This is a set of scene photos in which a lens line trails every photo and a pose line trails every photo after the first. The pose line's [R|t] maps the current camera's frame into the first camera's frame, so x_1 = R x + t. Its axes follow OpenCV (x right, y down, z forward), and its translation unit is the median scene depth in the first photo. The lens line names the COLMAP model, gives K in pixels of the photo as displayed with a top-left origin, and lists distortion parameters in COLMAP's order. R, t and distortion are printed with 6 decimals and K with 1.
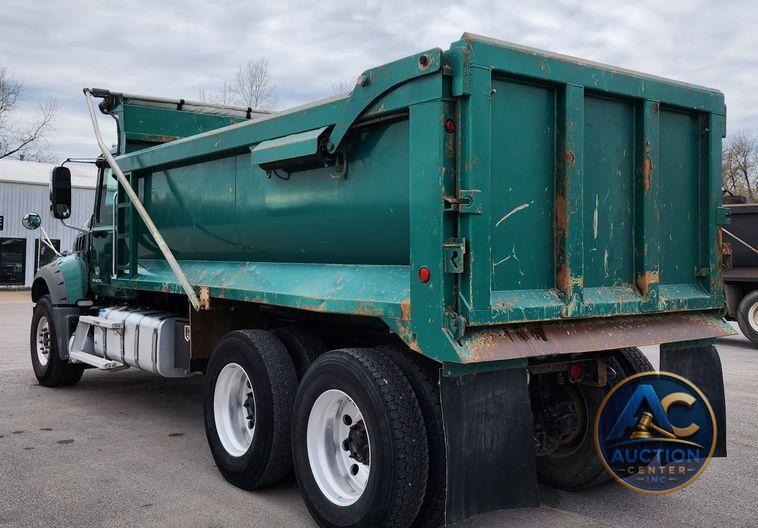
lens RADIAL K [[806.7, 0, 386.2], [0, 806.7, 249.8], [0, 0, 1]] dist [0.071242, 0.000000]
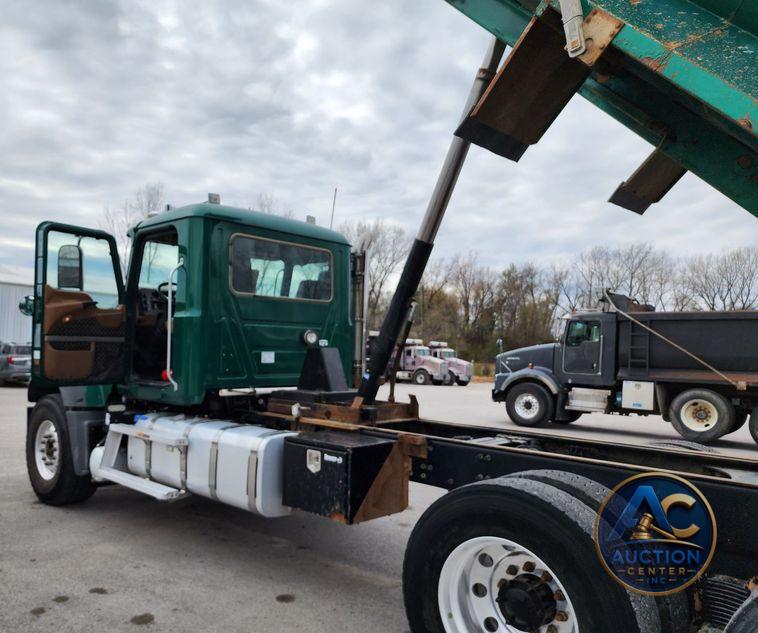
lens RADIAL K [[631.3, 0, 316.6], [0, 631.3, 347.9], [0, 0, 1]] dist [0.067445, -0.026305]
pose [[0.992691, 0.019339, 0.119121, -0.258212], [-0.019778, 0.999801, 0.002496, 0.000557], [-0.119049, -0.004834, 0.992877, 0.366166]]
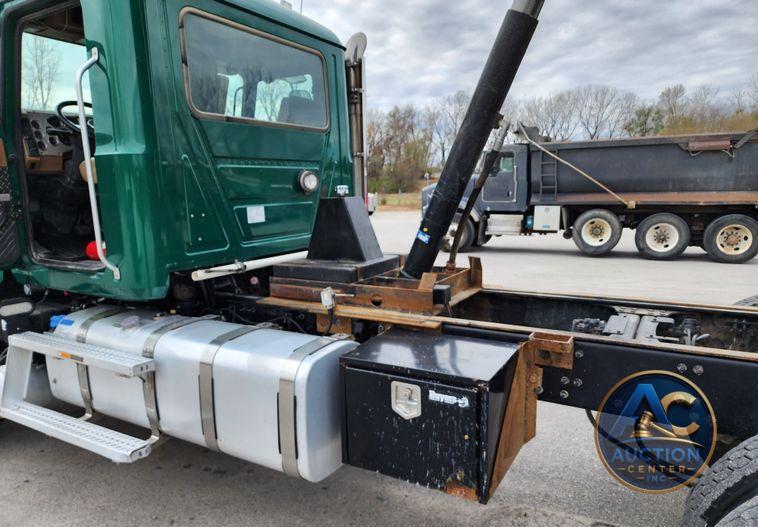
lens RADIAL K [[527.8, 0, 378.2], [0, 527.8, 290.5], [0, 0, 1]] dist [0.057467, -0.050129]
pose [[0.923562, -0.099761, 0.370244, -0.293672], [0.025149, 0.979244, 0.201120, -0.007183], [-0.382623, -0.176436, 0.906901, 0.635631]]
